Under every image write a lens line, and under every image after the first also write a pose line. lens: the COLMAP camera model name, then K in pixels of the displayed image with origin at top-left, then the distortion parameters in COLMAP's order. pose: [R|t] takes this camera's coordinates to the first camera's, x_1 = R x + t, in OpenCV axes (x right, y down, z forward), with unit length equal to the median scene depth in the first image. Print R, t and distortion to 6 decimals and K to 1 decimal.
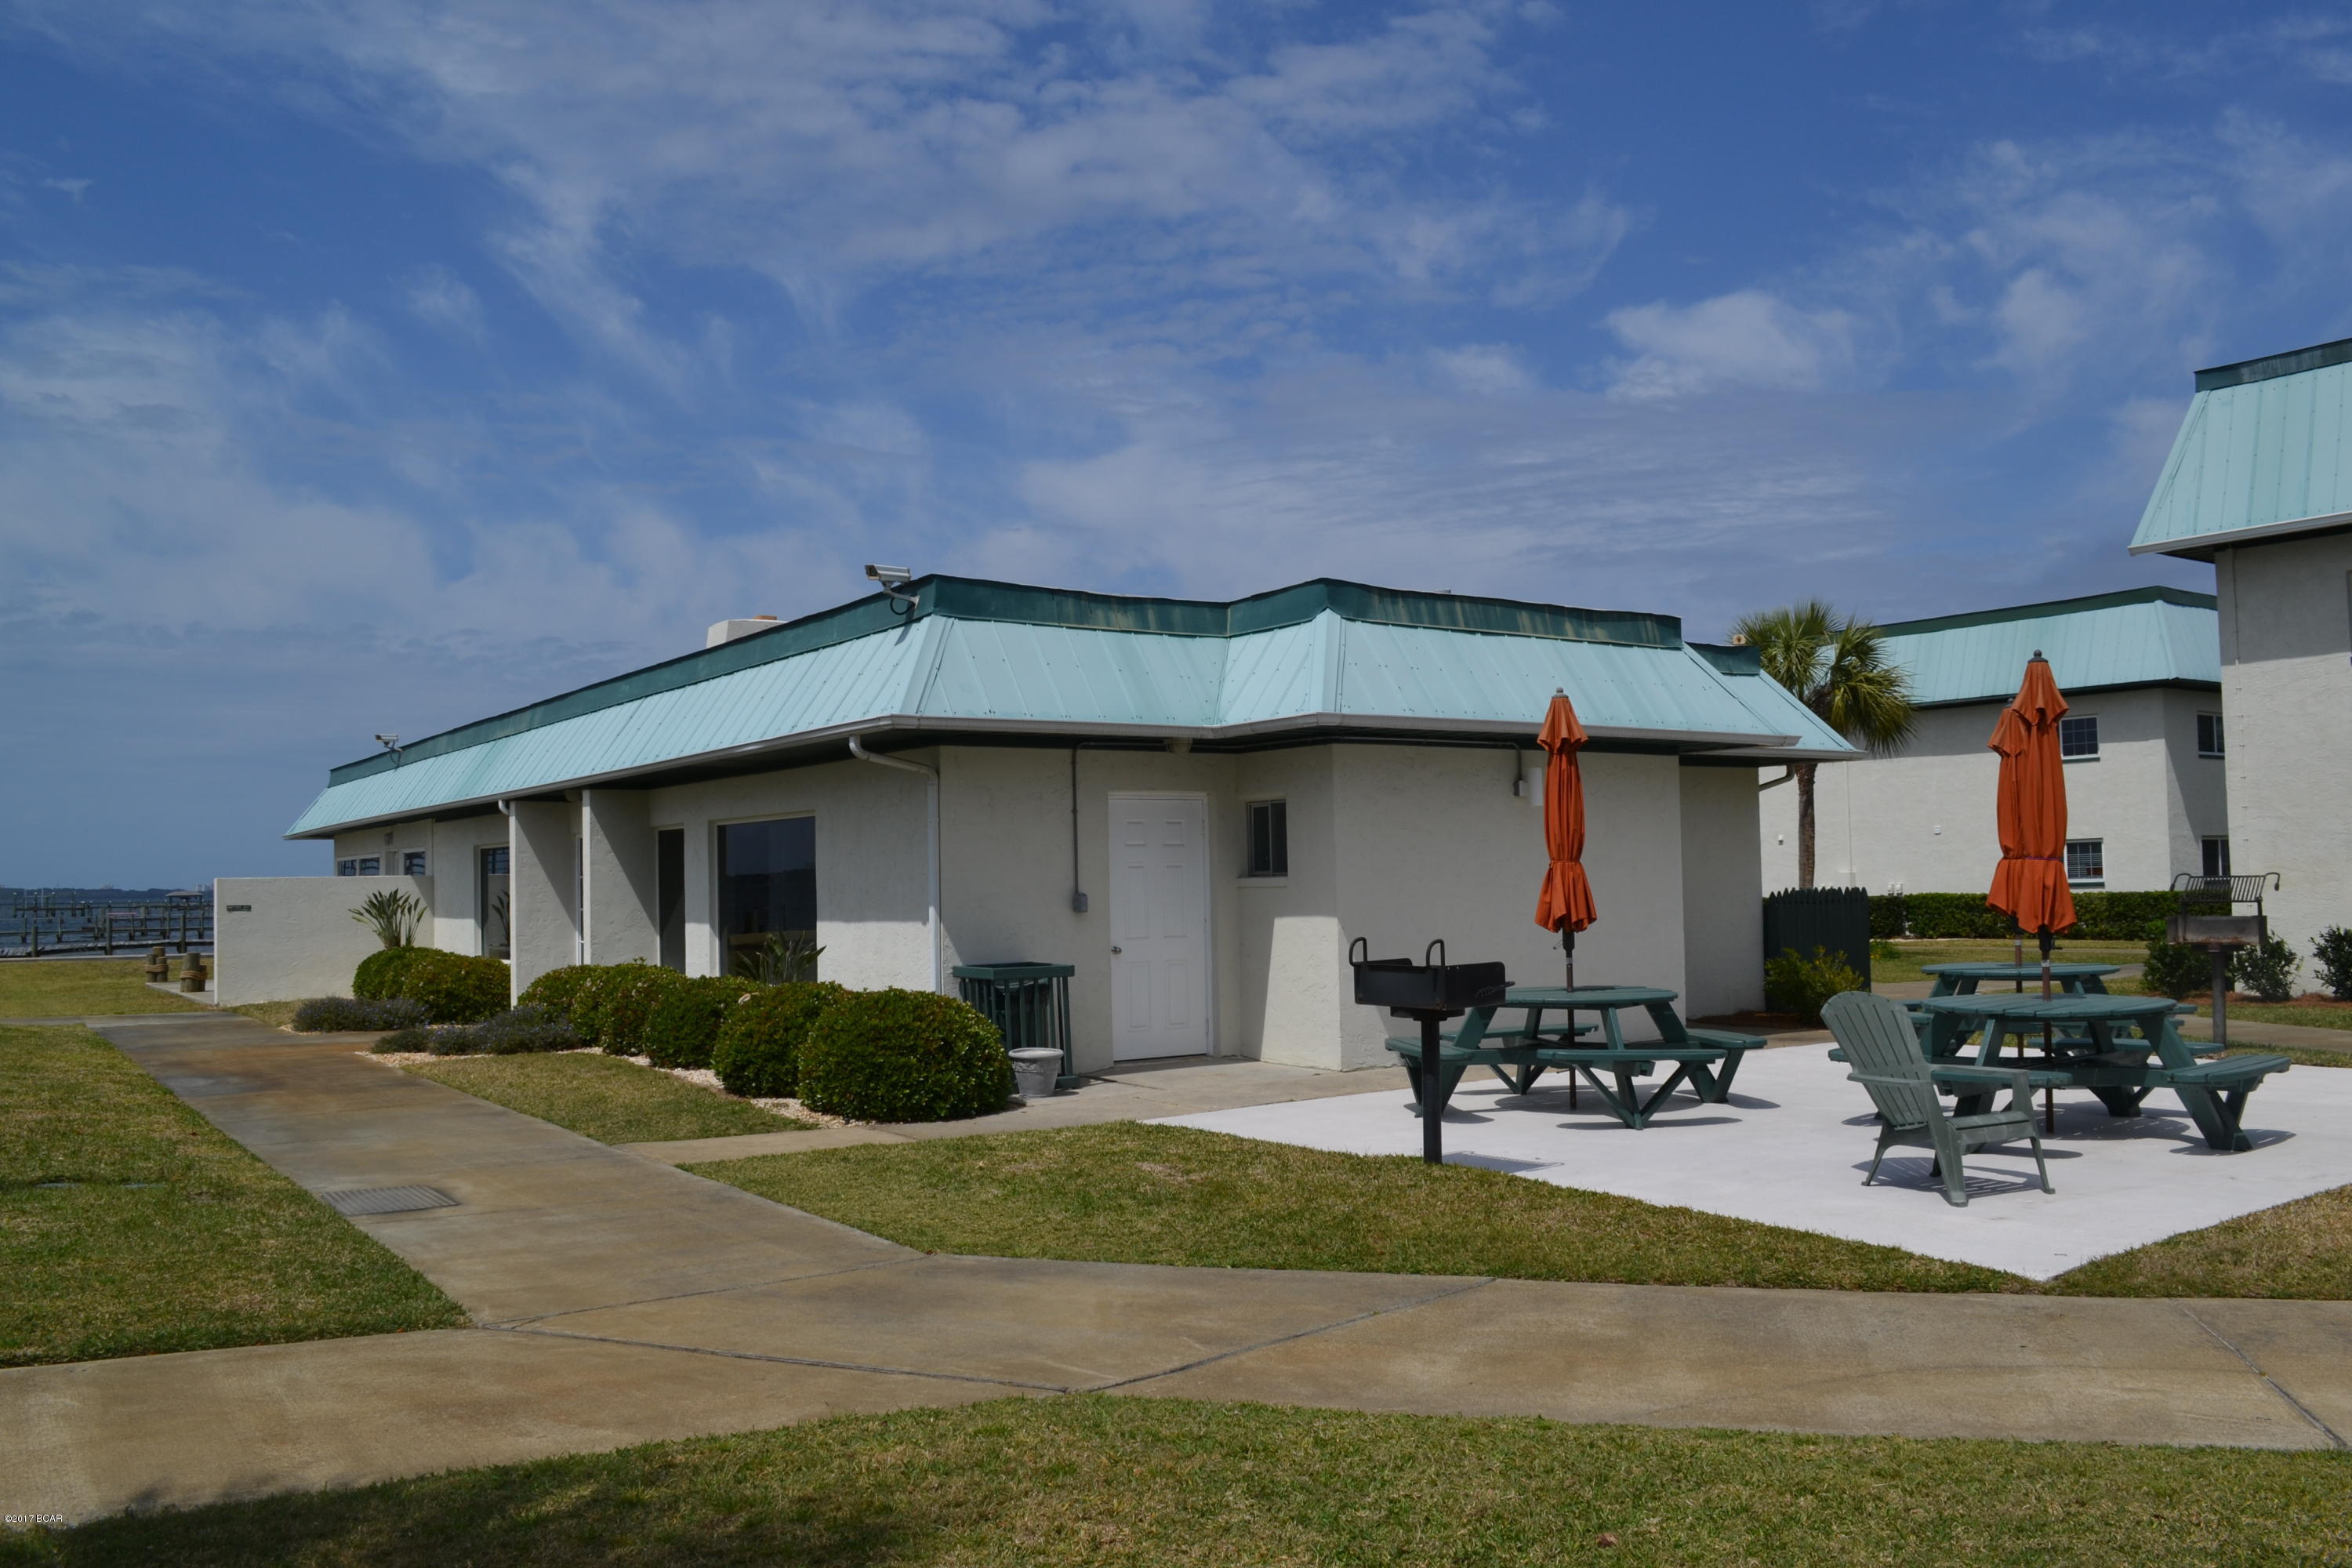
lens RADIAL K [[1879.8, 0, 1176.0], [0, 1879.8, 784.0], [0, 0, 1]] dist [-0.071377, 0.000173]
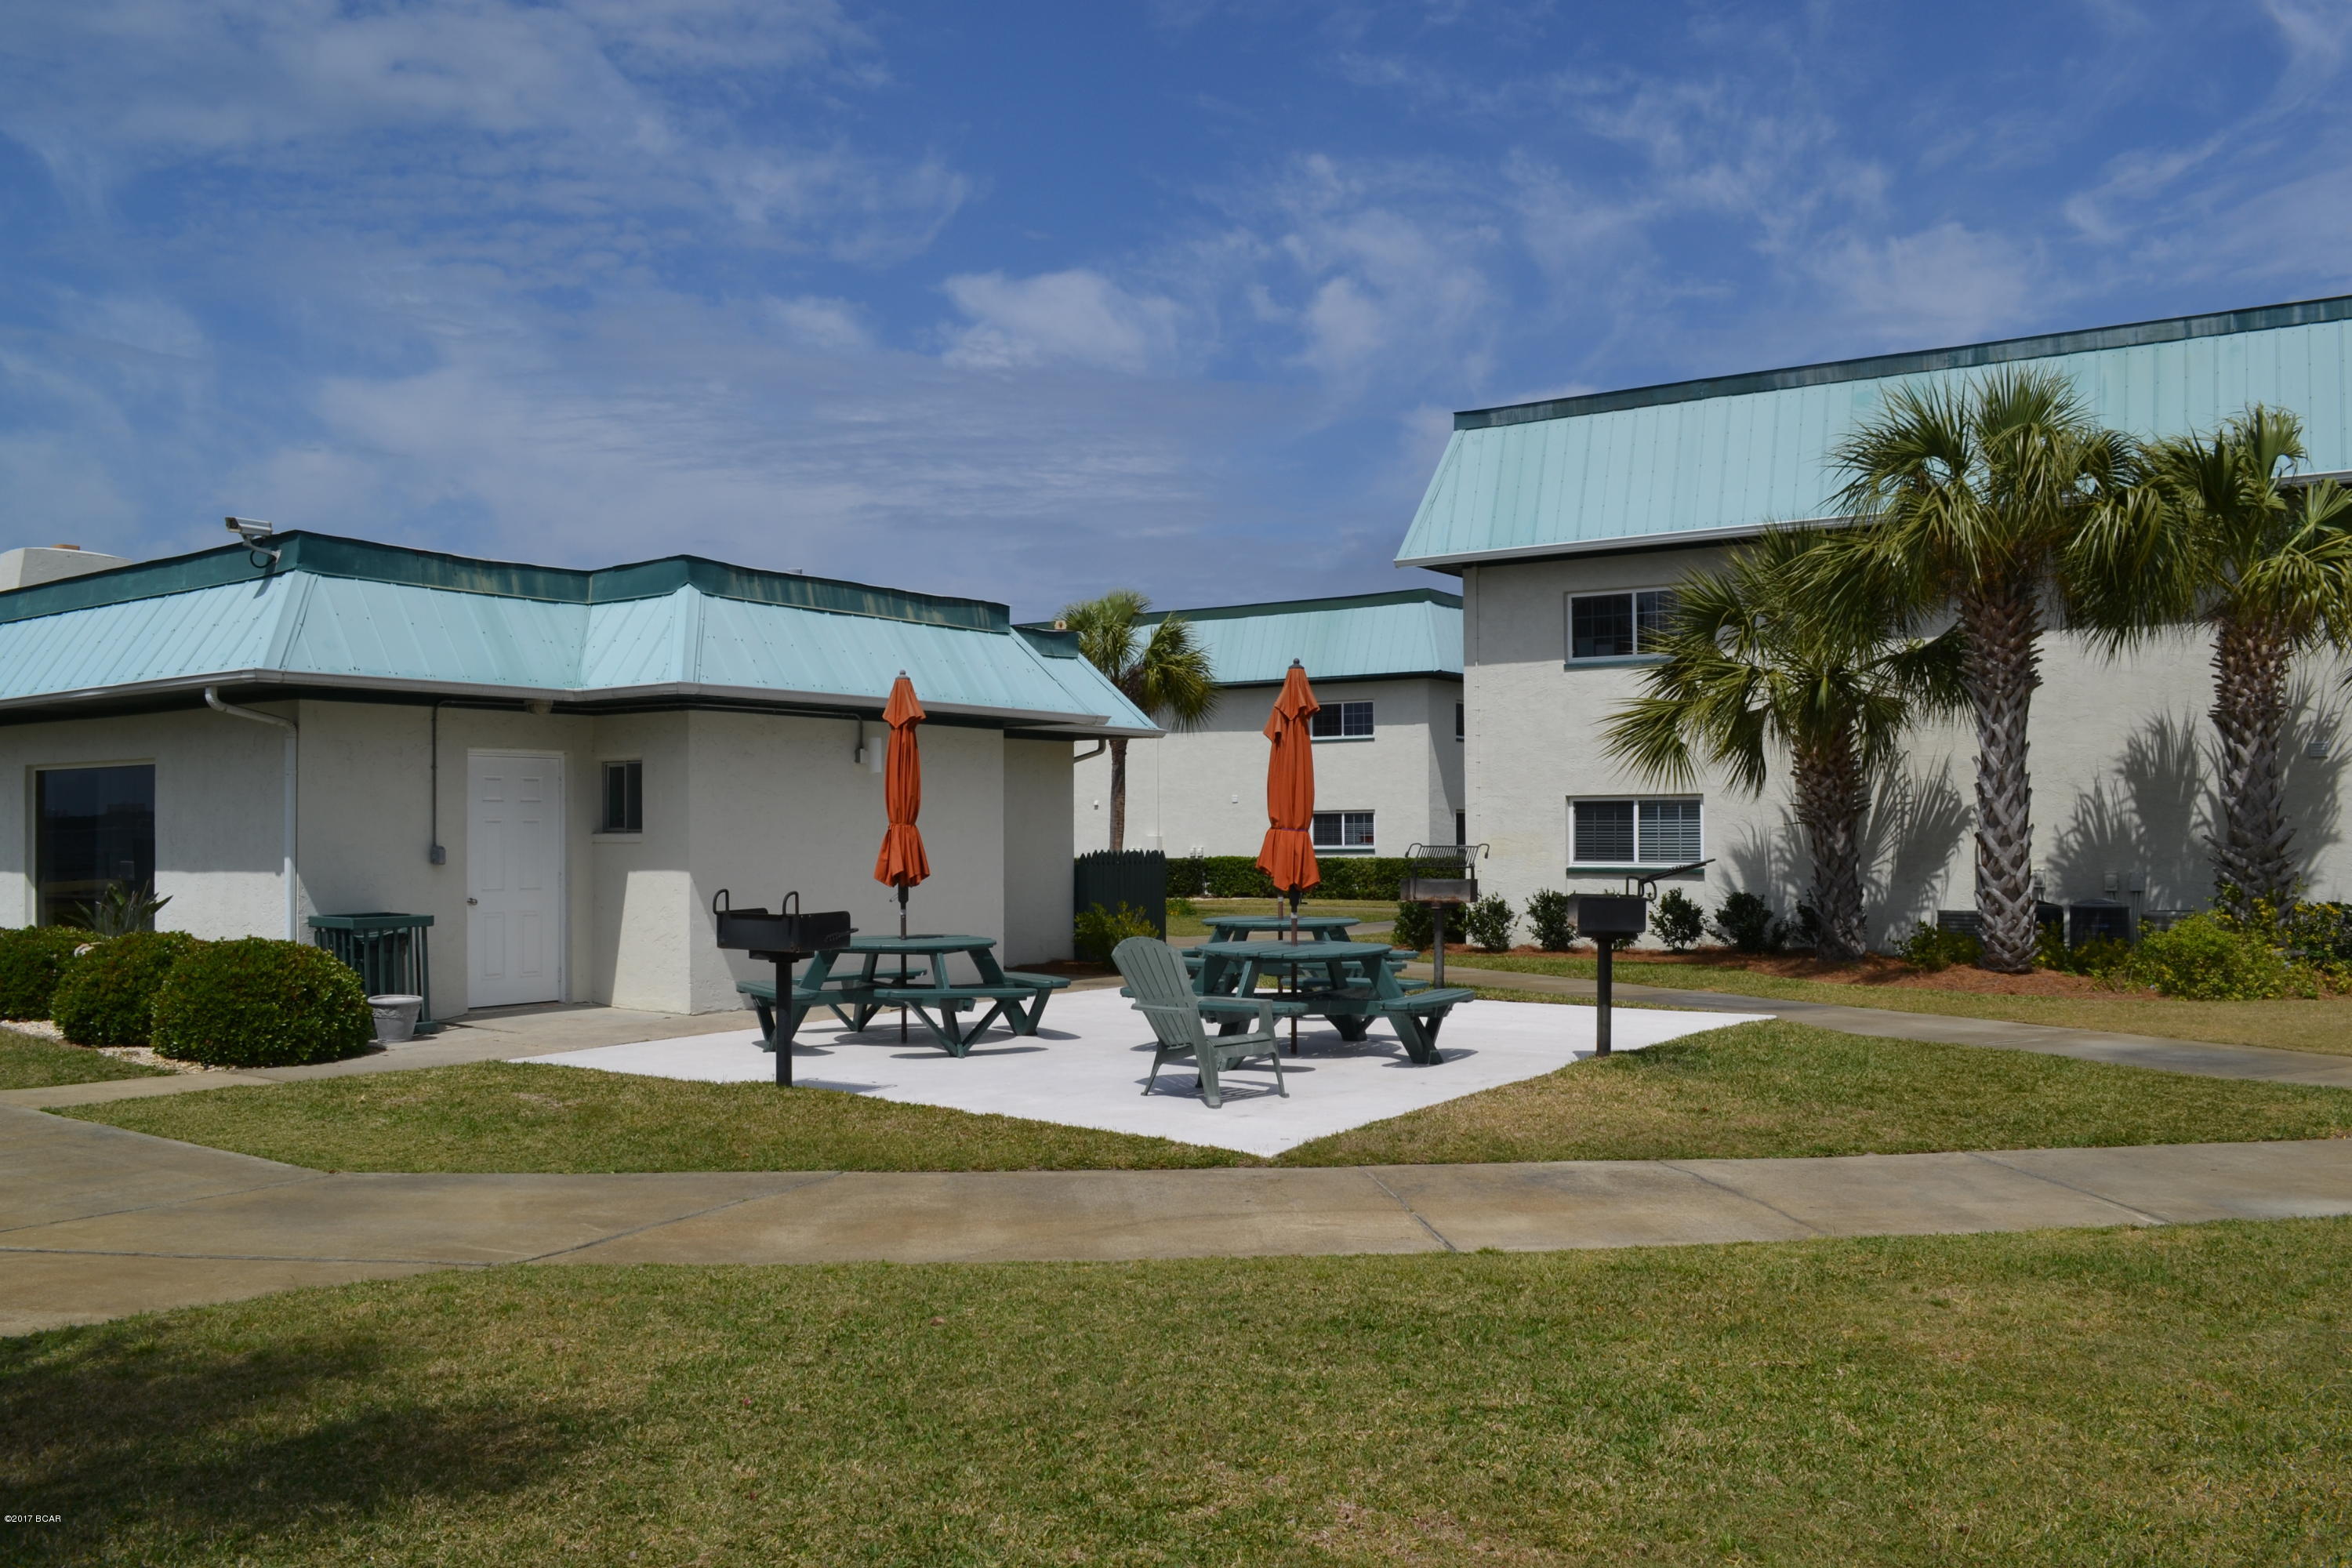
lens RADIAL K [[1879.8, 0, 1176.0], [0, 1879.8, 784.0], [0, 0, 1]] dist [-0.071377, 0.000173]
pose [[0.937665, 0.023052, 0.346776, -0.030773], [-0.030847, 0.999380, 0.016973, -0.007303], [-0.346170, -0.026612, 0.937794, -0.119193]]
